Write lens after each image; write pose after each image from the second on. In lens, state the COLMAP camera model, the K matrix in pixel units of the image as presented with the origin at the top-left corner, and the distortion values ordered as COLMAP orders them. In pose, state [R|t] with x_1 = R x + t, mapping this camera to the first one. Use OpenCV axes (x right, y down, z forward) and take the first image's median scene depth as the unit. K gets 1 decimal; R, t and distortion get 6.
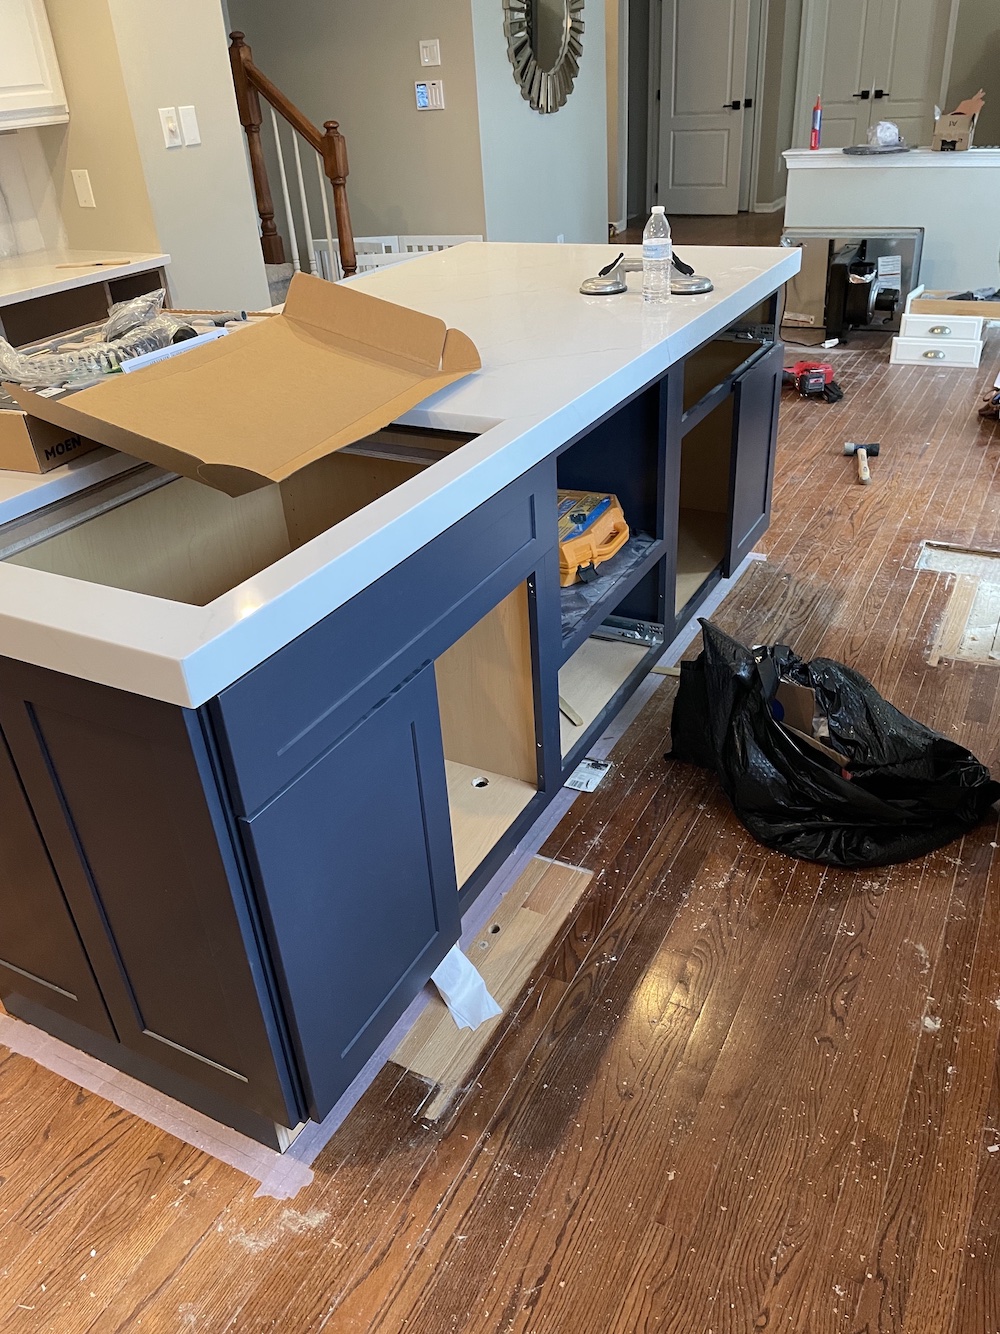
lens RADIAL K [[1011.9, 0, 502.6], [0, 1011.9, 667.6], [0, 0, 1]] dist [0.048501, -0.000983]
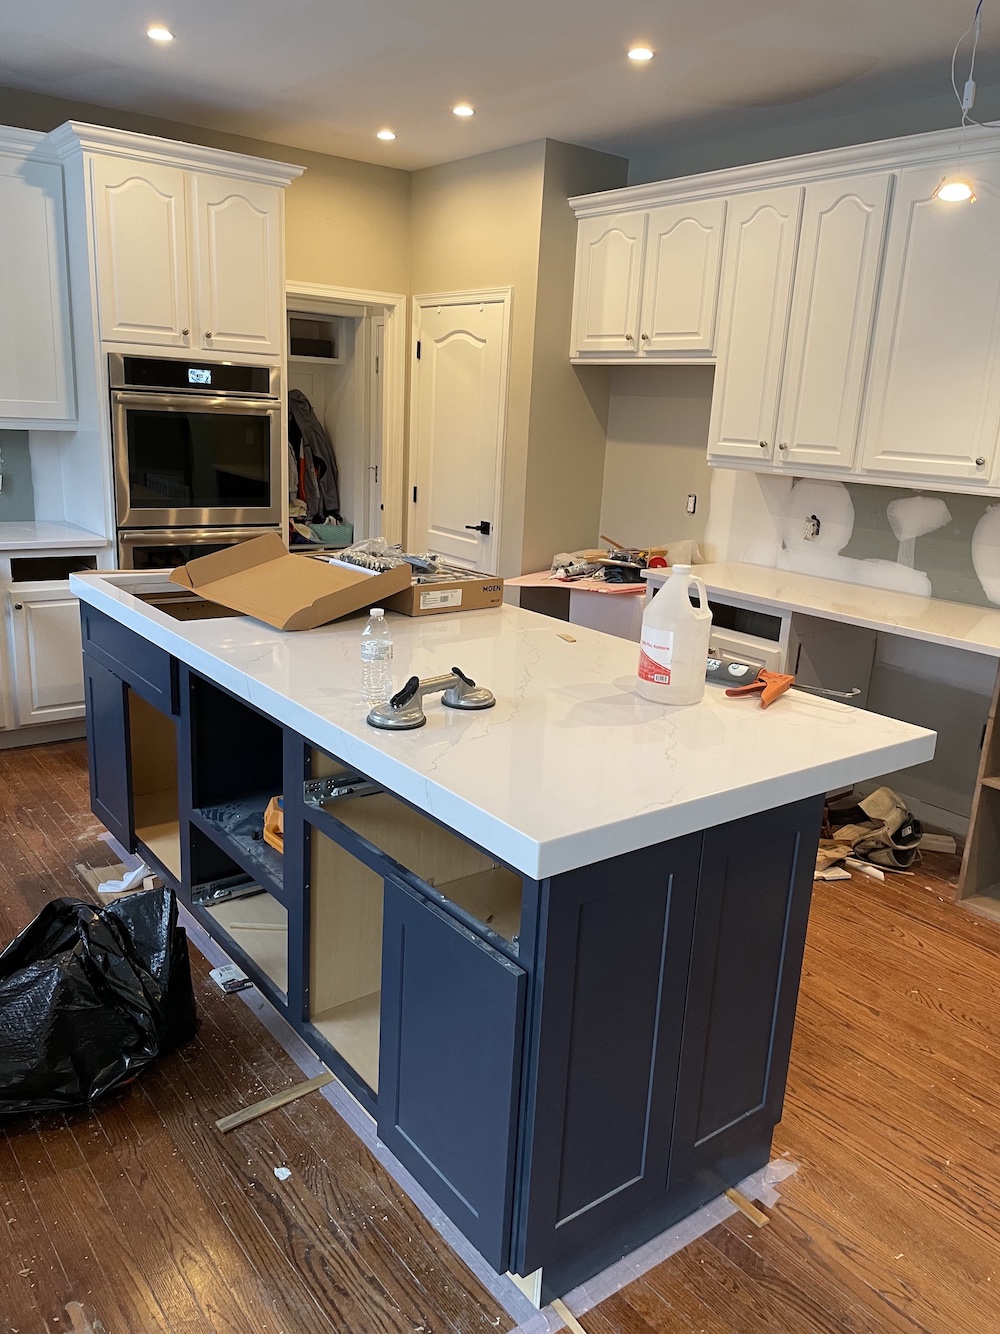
lens RADIAL K [[1011.9, 0, 504.2], [0, 1011.9, 667.5], [0, 0, 1]] dist [0.048501, -0.000983]
pose [[-0.410150, 0.273918, -0.869911, 0.877667], [-0.488141, 0.739773, 0.463091, -0.855600], [0.770386, 0.614576, -0.169707, 1.220778]]
